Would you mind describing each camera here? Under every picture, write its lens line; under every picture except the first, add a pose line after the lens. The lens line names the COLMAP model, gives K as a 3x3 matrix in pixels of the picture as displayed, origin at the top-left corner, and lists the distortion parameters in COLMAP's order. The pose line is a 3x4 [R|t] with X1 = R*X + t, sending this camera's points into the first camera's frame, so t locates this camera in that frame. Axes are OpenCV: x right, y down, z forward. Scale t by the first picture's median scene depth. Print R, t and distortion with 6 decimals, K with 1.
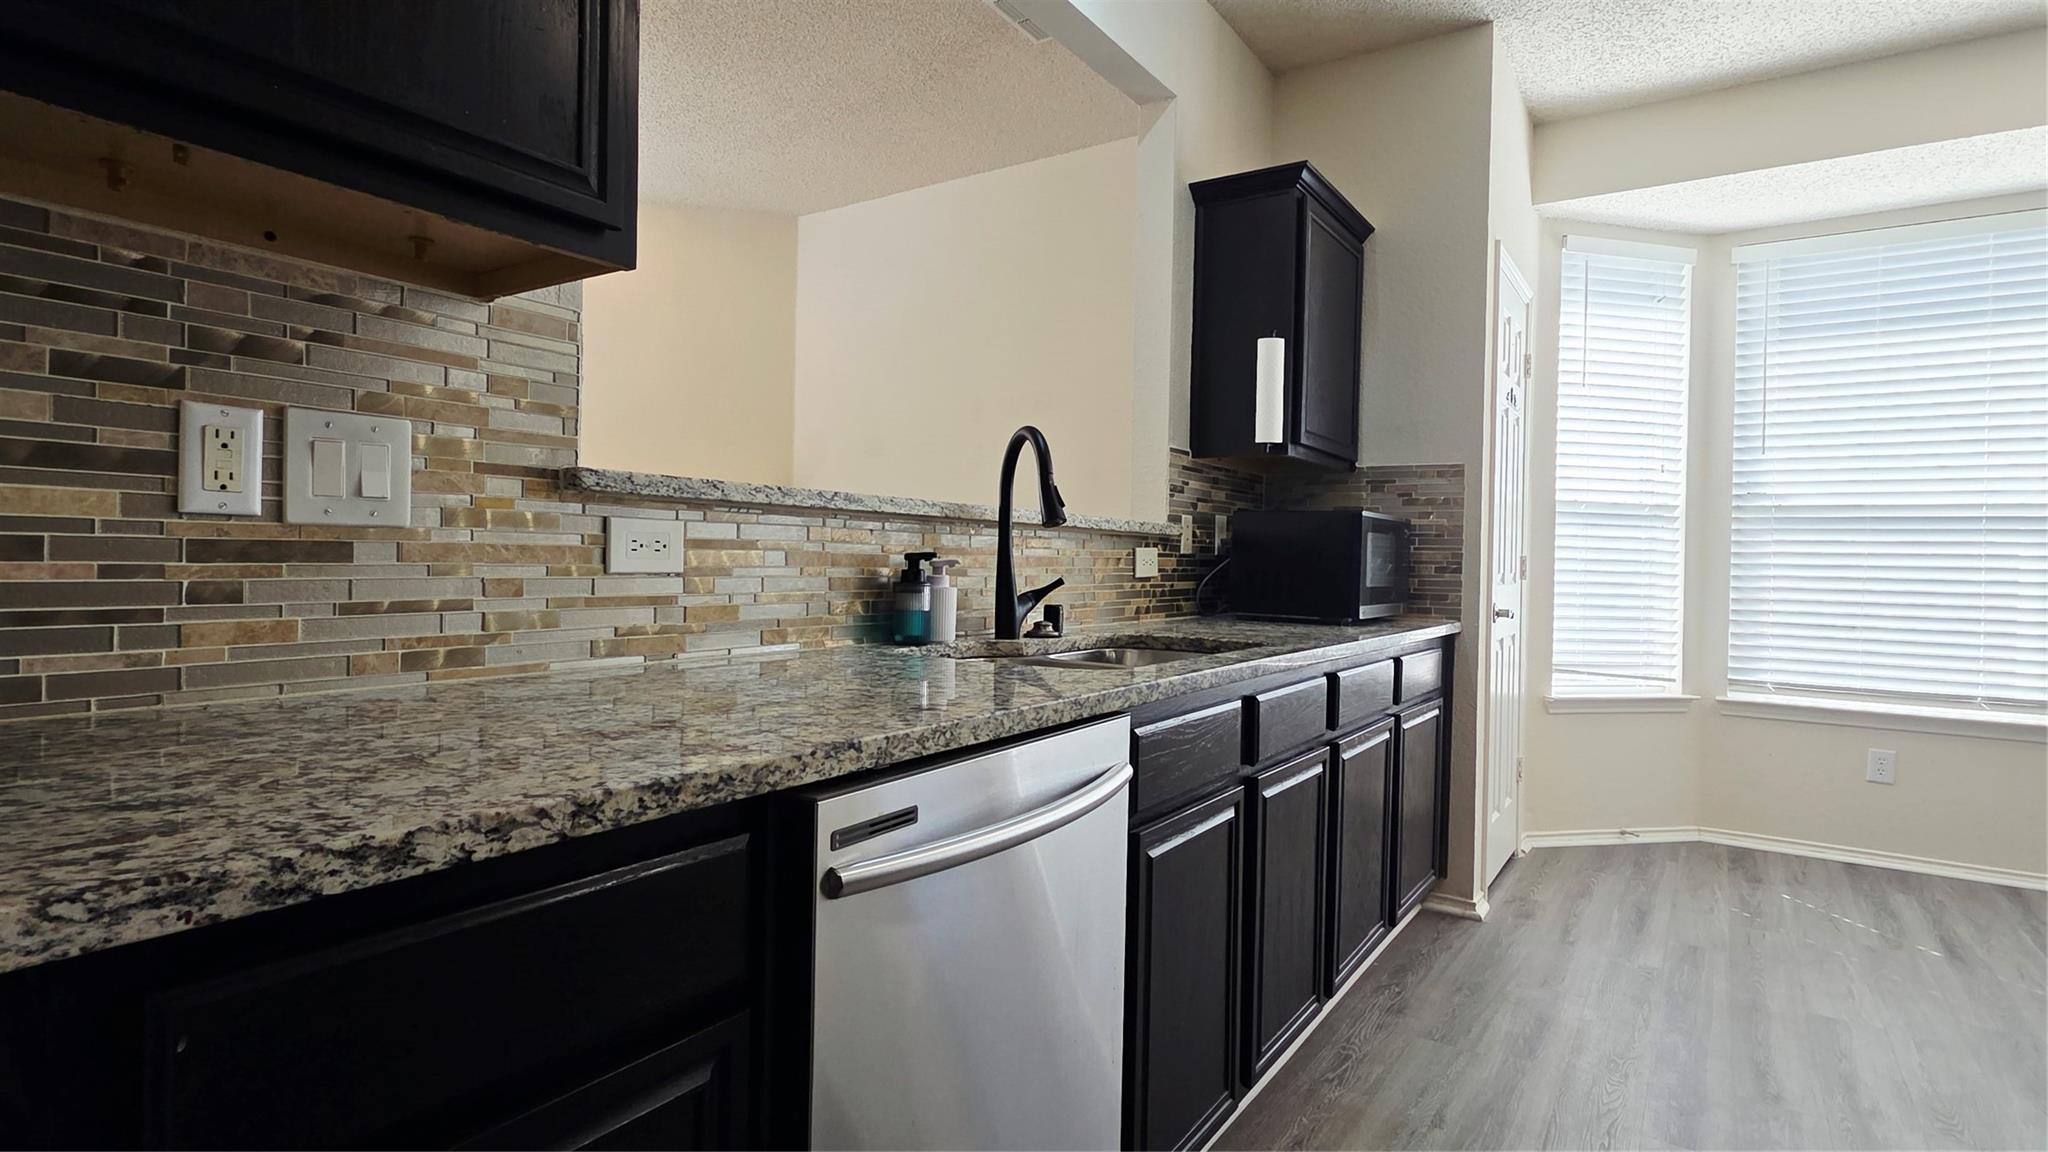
lens RADIAL K [[1017.1, 0, 1041.6], [0, 1017.1, 564.5], [0, 0, 1]] dist [0.007434, 0.000360]
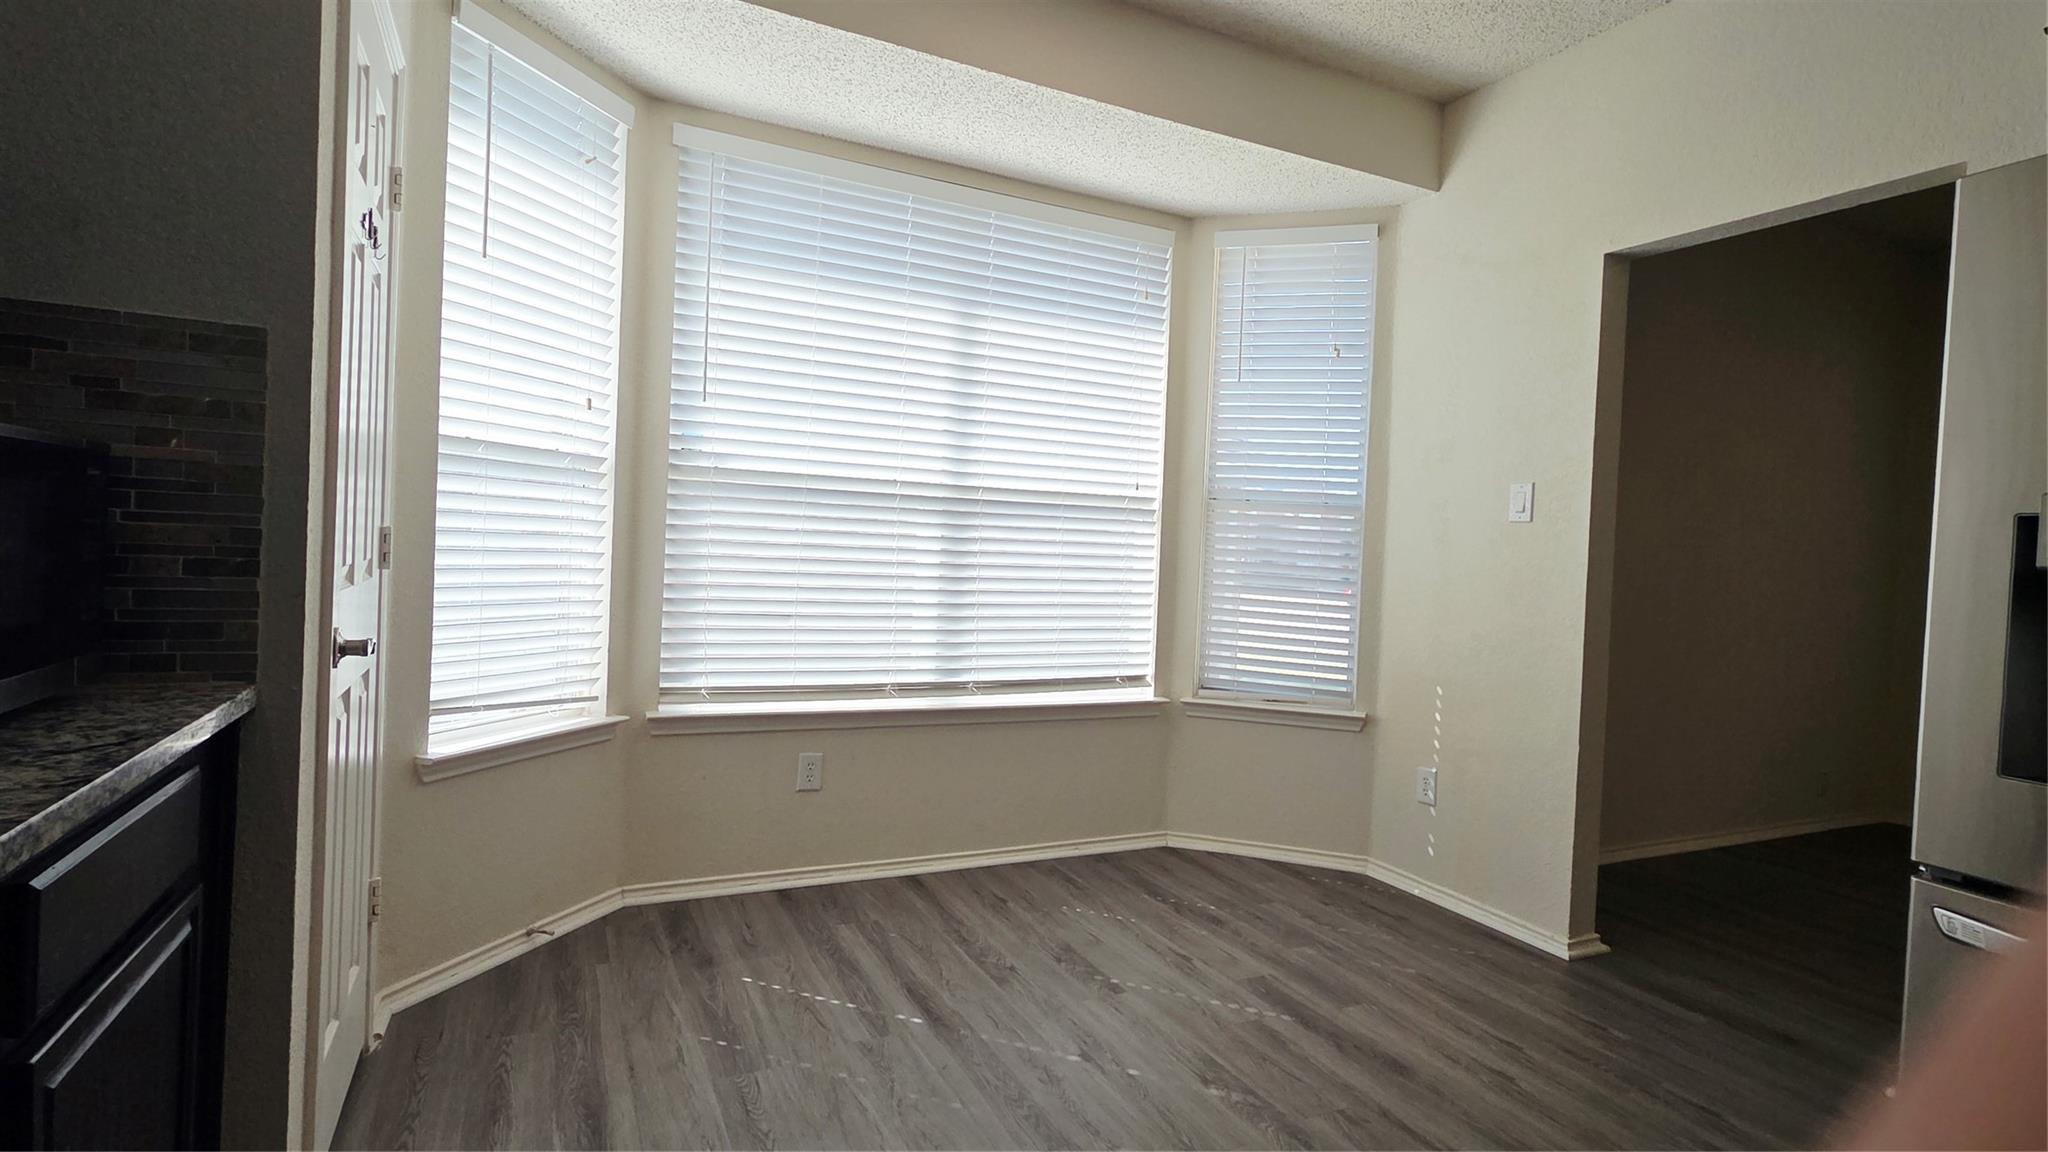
lens RADIAL K [[1017.1, 0, 1041.6], [0, 1017.1, 564.5], [0, 0, 1]] dist [0.007434, 0.000360]
pose [[0.498874, -0.014733, 0.866549, 0.166862], [-0.030664, 0.998929, 0.034637, -0.018689], [-0.866132, -0.043851, 0.497889, 0.409444]]
